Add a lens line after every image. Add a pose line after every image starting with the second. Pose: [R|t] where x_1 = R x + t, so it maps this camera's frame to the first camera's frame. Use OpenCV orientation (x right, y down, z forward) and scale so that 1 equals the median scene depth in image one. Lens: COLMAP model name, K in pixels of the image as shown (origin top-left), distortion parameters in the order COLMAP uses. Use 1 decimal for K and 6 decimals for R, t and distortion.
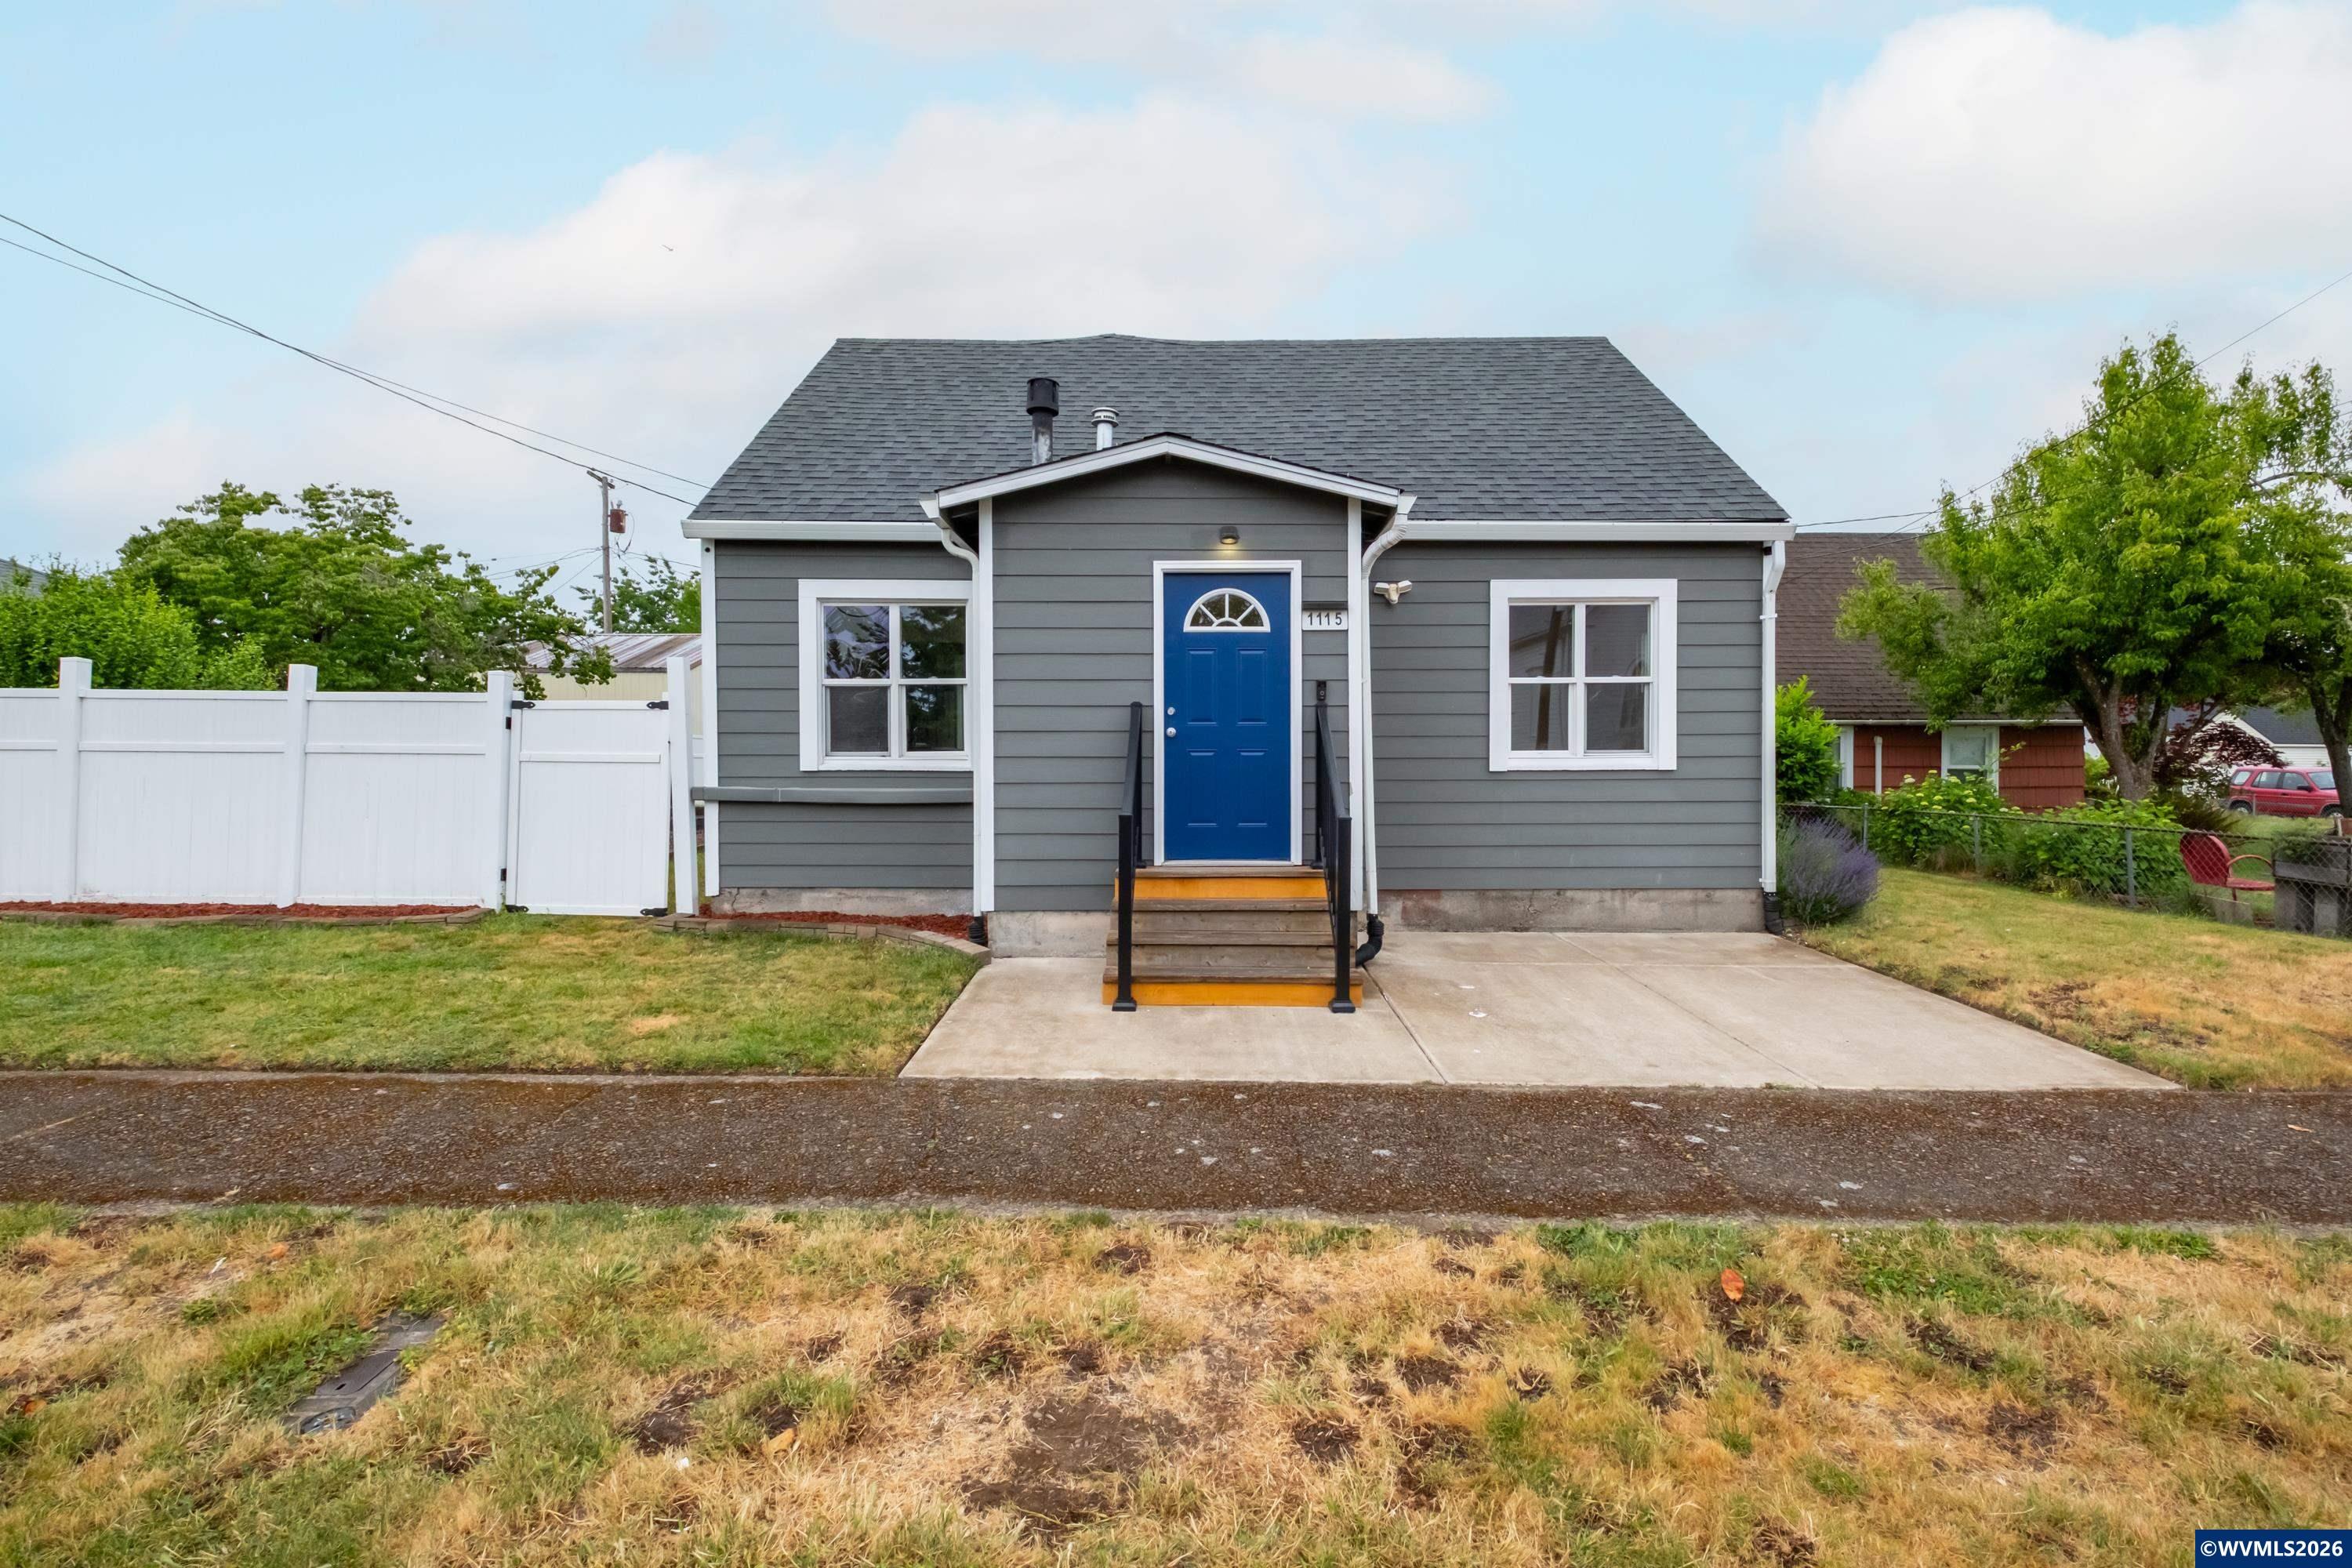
lens RADIAL K [[1086.6, 0, 1186.3], [0, 1086.6, 790.9], [0, 0, 1]] dist [-0.002115, -0.000104]
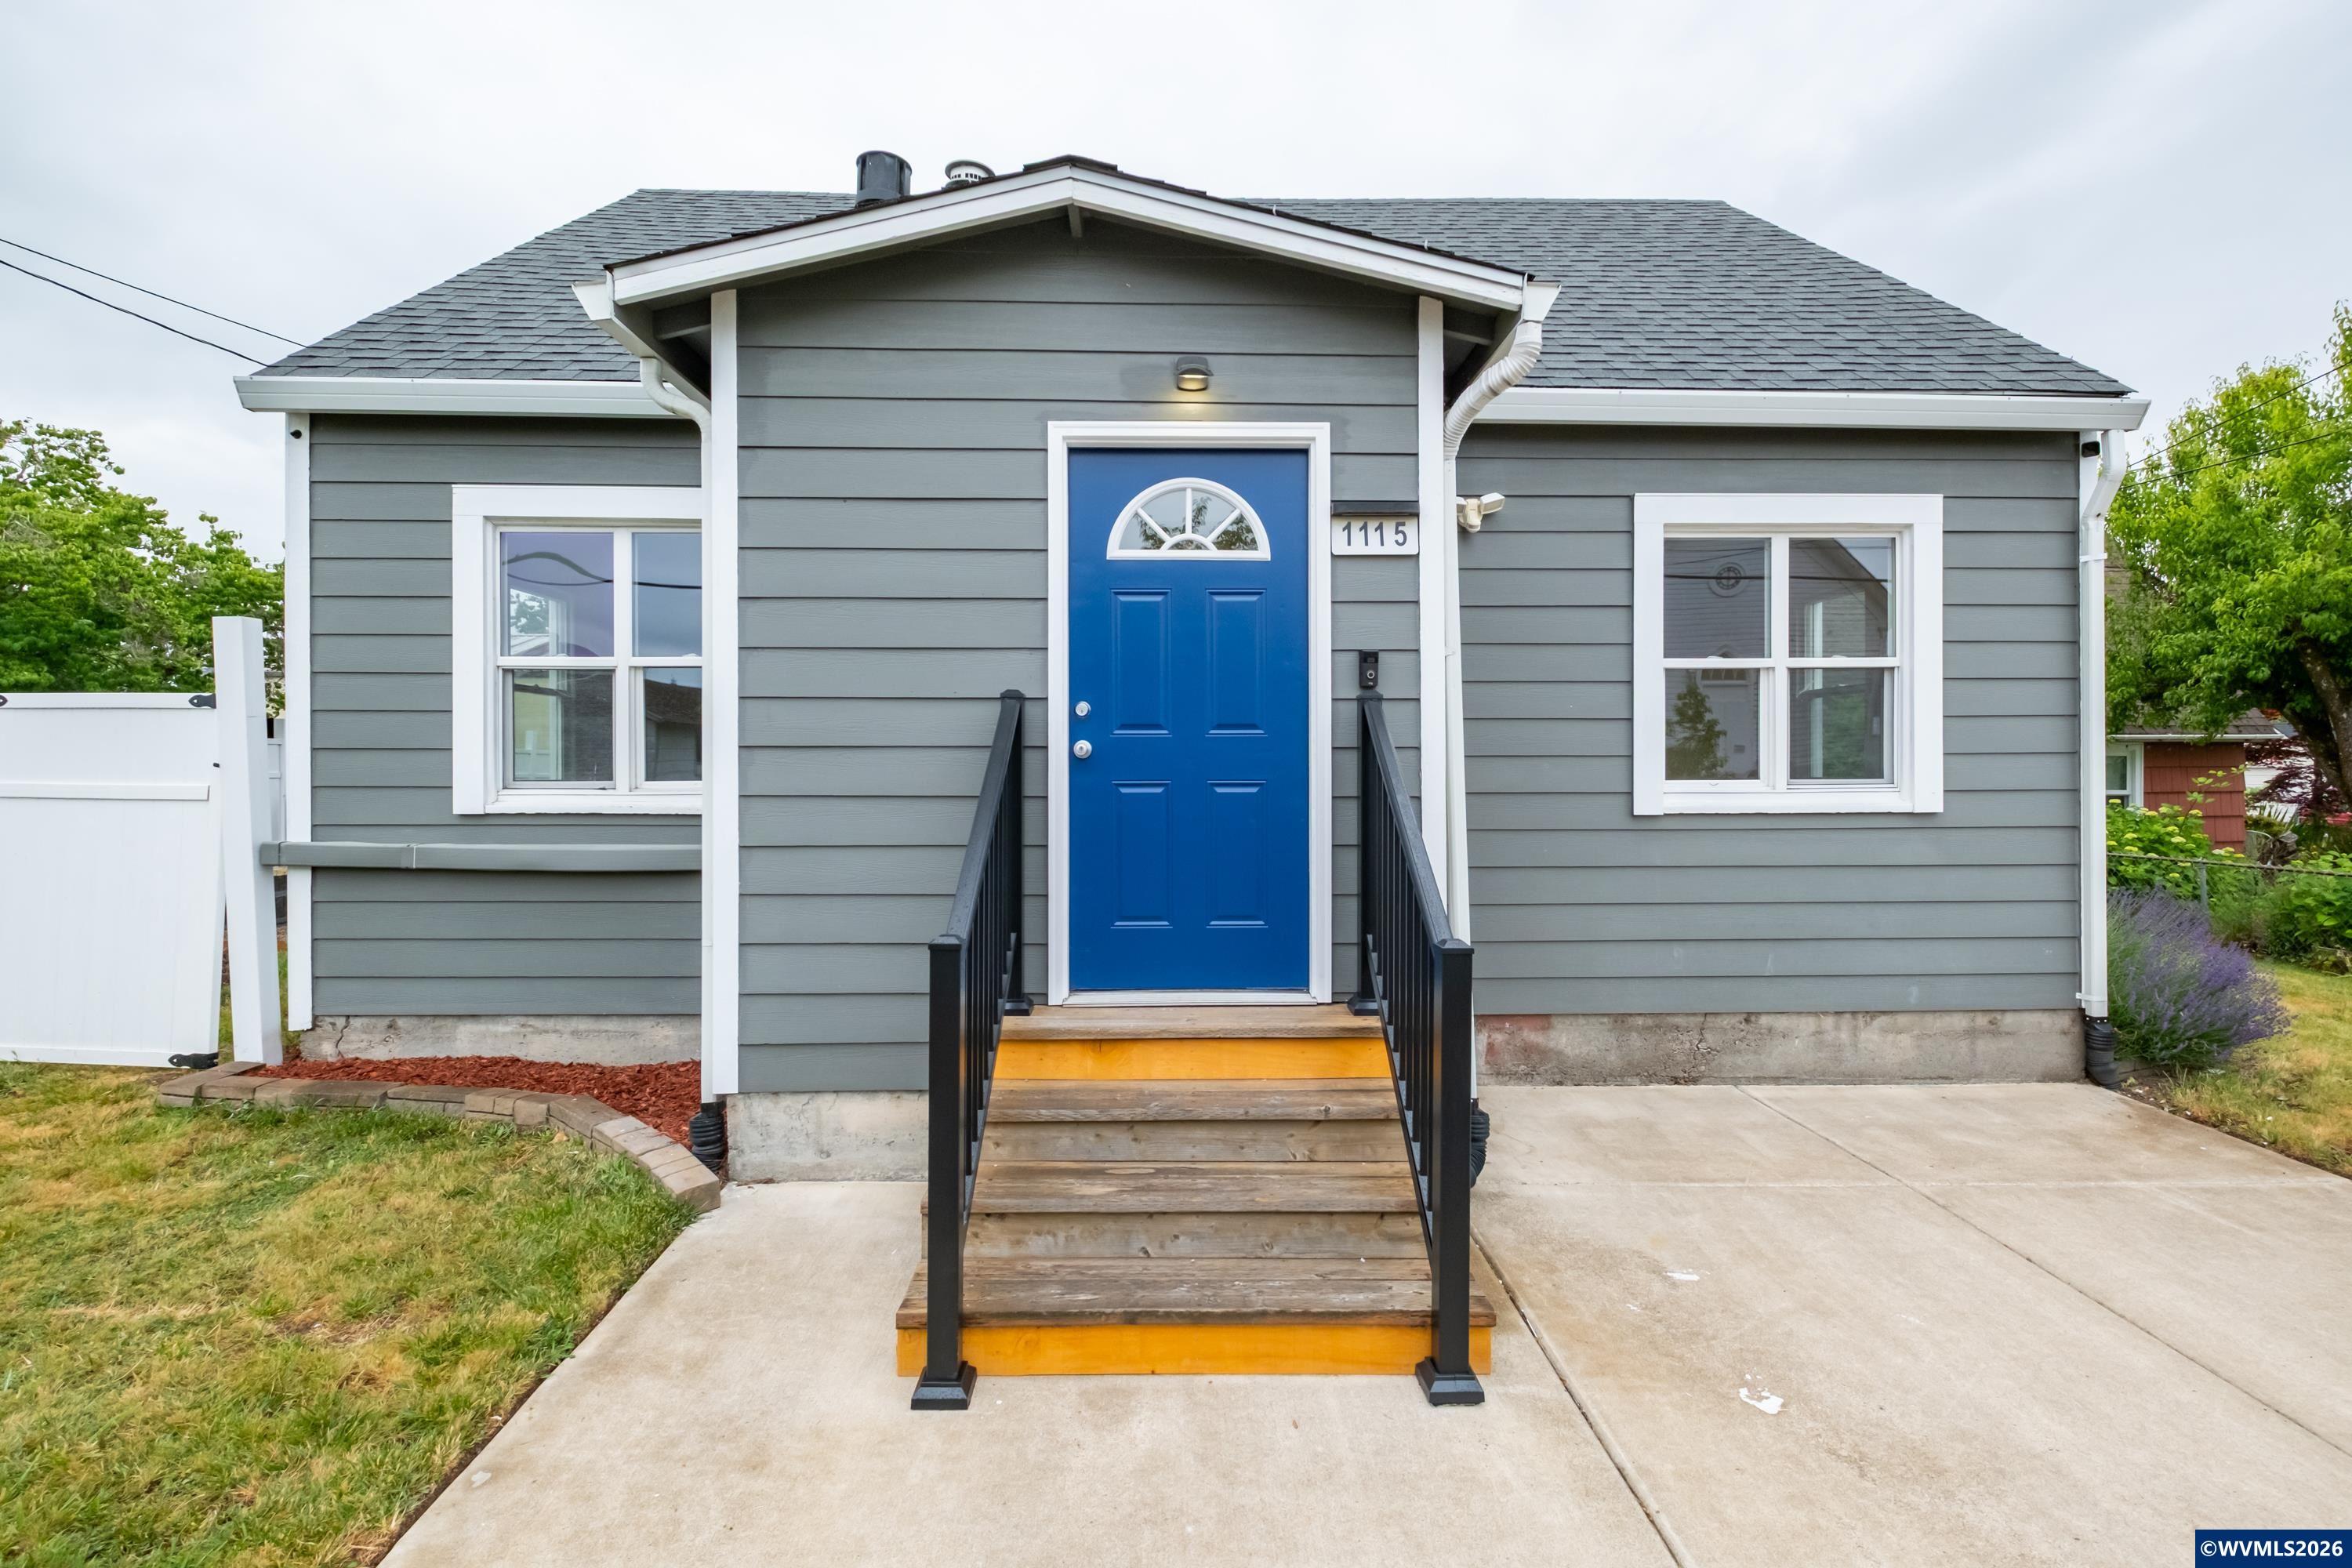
lens RADIAL K [[1151.0, 0, 1168.6], [0, 1151.0, 780.4], [0, 0, 1]] dist [0.002083, 0.000208]
pose [[0.999936, 0.001058, 0.011248, 0.018386], [-0.000761, 0.999653, -0.026313, -0.020577], [-0.011272, 0.026303, 0.999590, 0.378548]]
